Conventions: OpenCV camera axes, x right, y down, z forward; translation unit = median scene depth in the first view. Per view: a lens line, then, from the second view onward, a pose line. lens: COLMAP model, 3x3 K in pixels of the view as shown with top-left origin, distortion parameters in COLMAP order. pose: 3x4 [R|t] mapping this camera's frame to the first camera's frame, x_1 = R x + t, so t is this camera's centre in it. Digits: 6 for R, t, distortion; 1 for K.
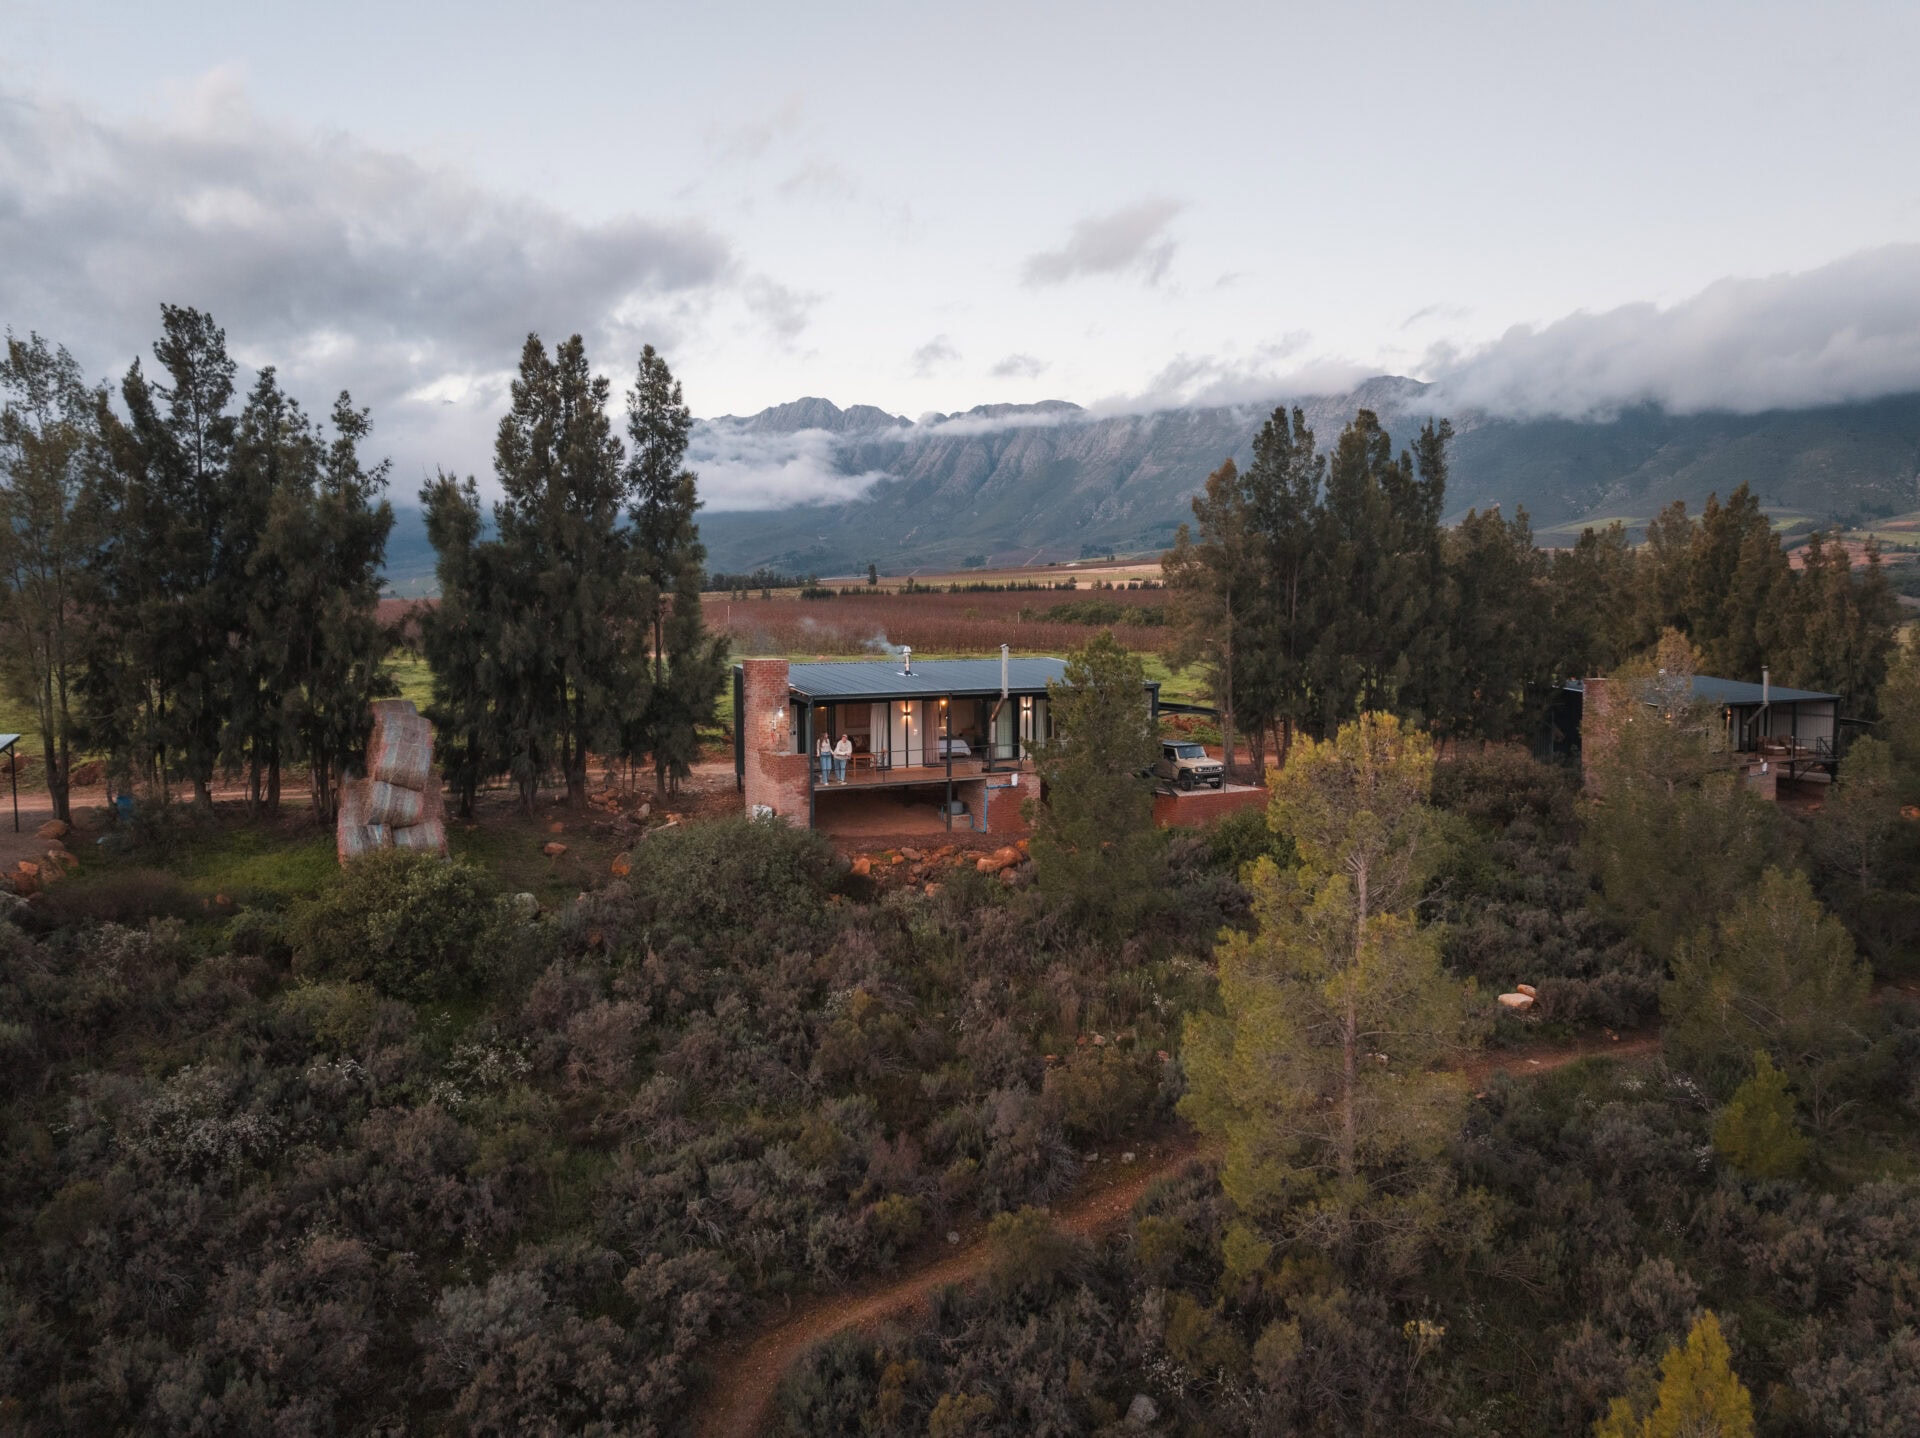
lens RADIAL K [[1363.8, 0, 973.8], [0, 1363.8, 689.9], [0, 0, 1]] dist [-0.039873, -0.001105]
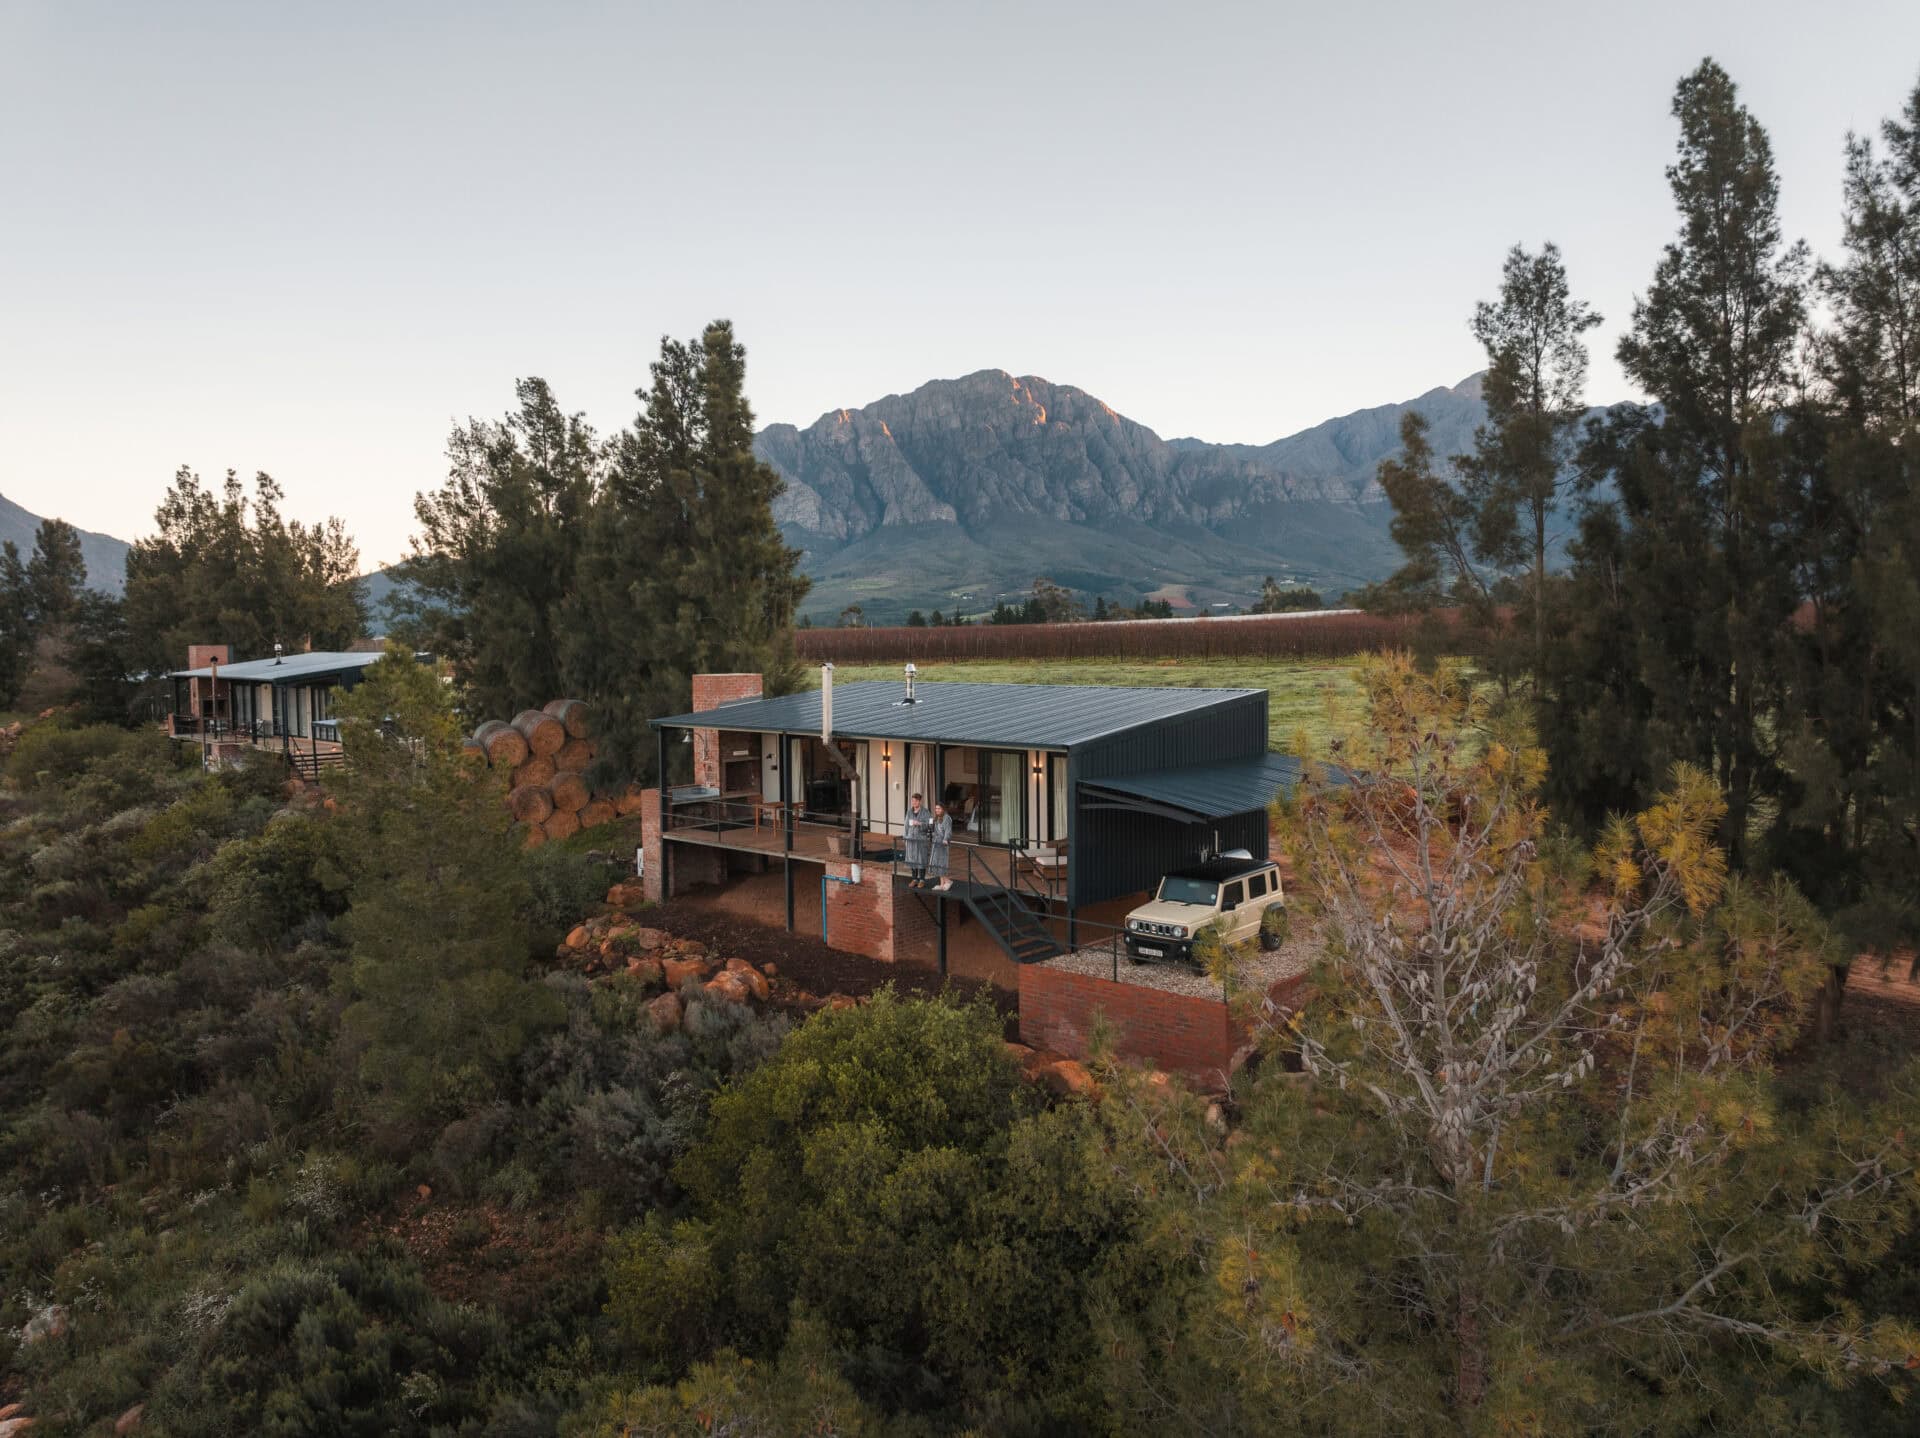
lens RADIAL K [[1363.8, 0, 973.8], [0, 1363.8, 689.9], [0, 0, 1]] dist [-0.039873, -0.001105]
pose [[0.334565, 0.042358, -0.941420, 0.700901], [-0.042422, 0.998654, 0.029857, -0.045449], [0.941417, 0.029947, 0.335912, 0.899663]]
